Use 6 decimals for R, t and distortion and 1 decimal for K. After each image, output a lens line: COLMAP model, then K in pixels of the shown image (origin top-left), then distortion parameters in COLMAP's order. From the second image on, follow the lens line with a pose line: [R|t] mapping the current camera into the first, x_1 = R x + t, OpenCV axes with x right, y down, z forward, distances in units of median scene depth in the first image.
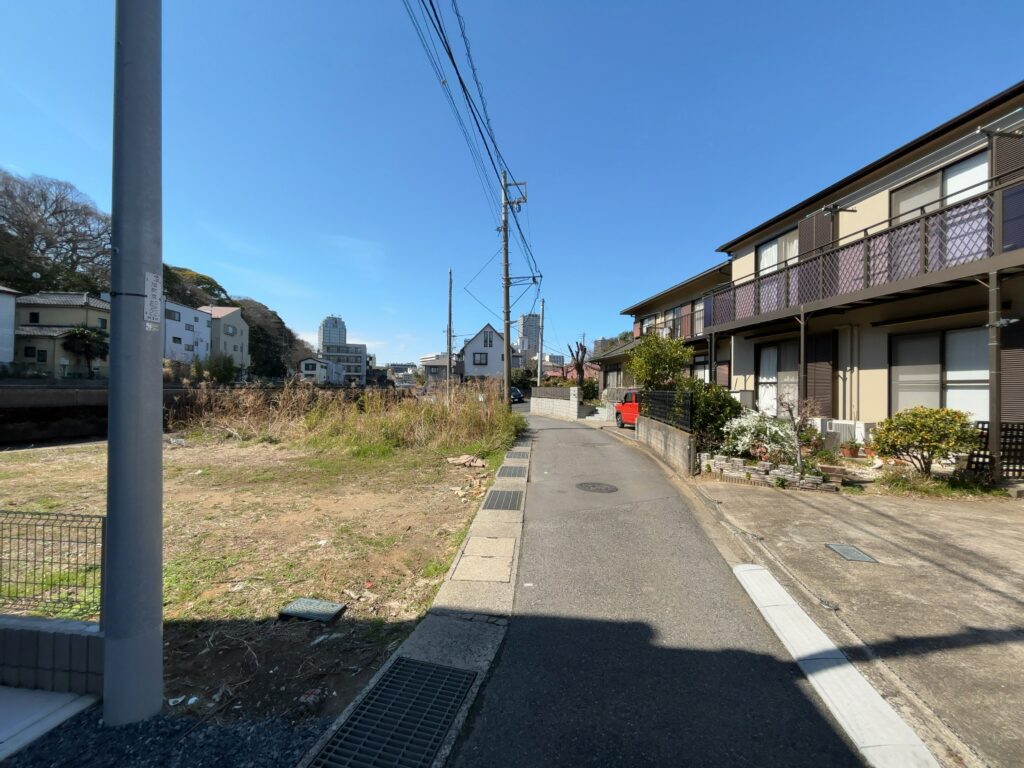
lens RADIAL K [[410.2, 0, 512.0], [0, 410.2, 384.0], [0, 0, 1]] dist [0.002518, -0.000414]
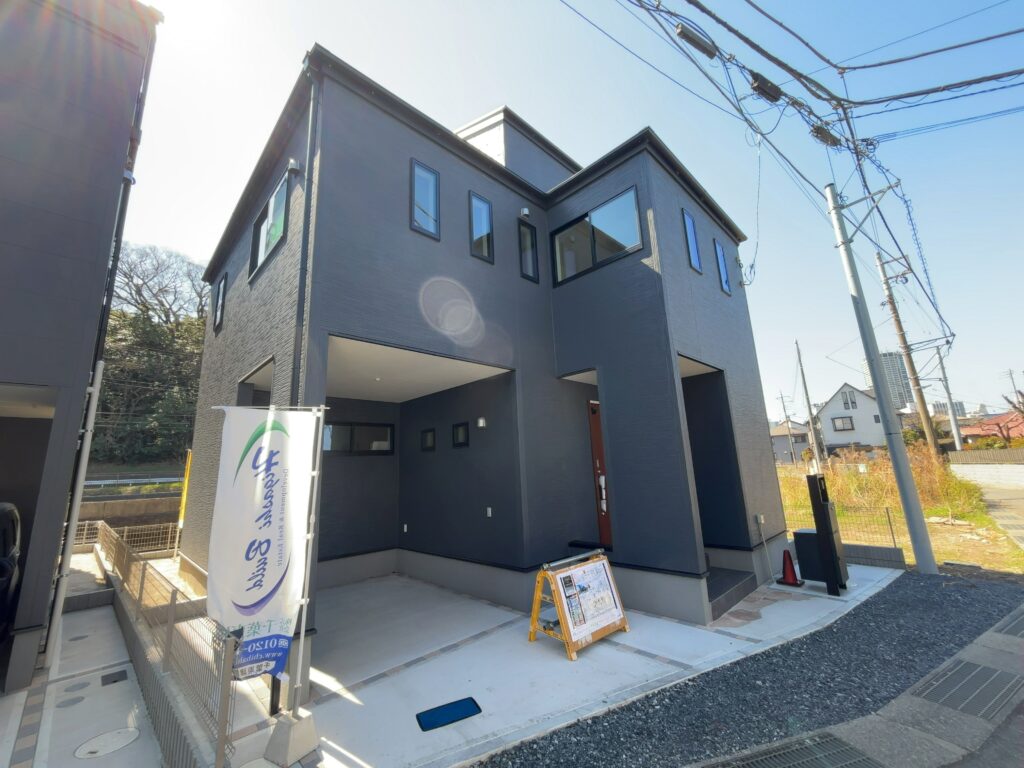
lens RADIAL K [[410.2, 0, 512.0], [0, 410.2, 384.0], [0, 0, 1]] dist [0.002518, -0.000414]
pose [[0.756753, -0.184114, -0.627237, -0.058992], [0.063620, 0.975706, -0.209643, -0.005917], [0.650597, 0.118743, 0.750082, -0.180414]]
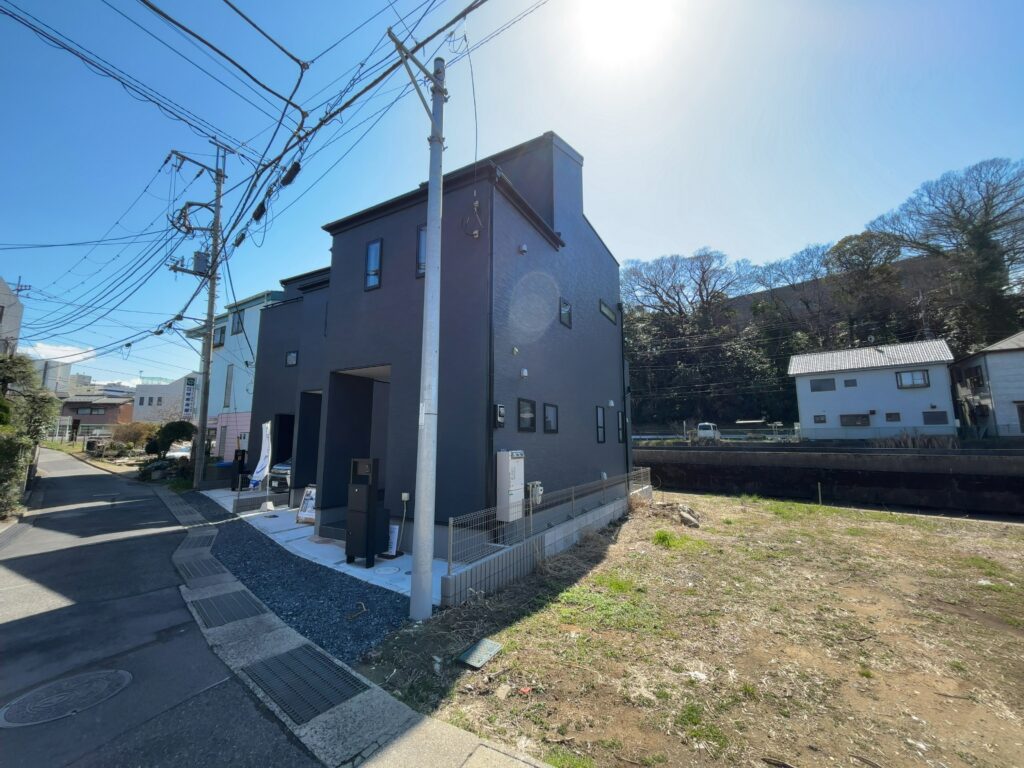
lens RADIAL K [[406.8, 0, 512.0], [0, 406.8, 384.0], [0, 0, 1]] dist [0.003587, 0.000226]
pose [[-0.411347, -0.144918, -0.899885, 0.040002], [0.003408, 0.987028, -0.160509, -0.001100], [0.911472, -0.069091, -0.405518, 0.101571]]
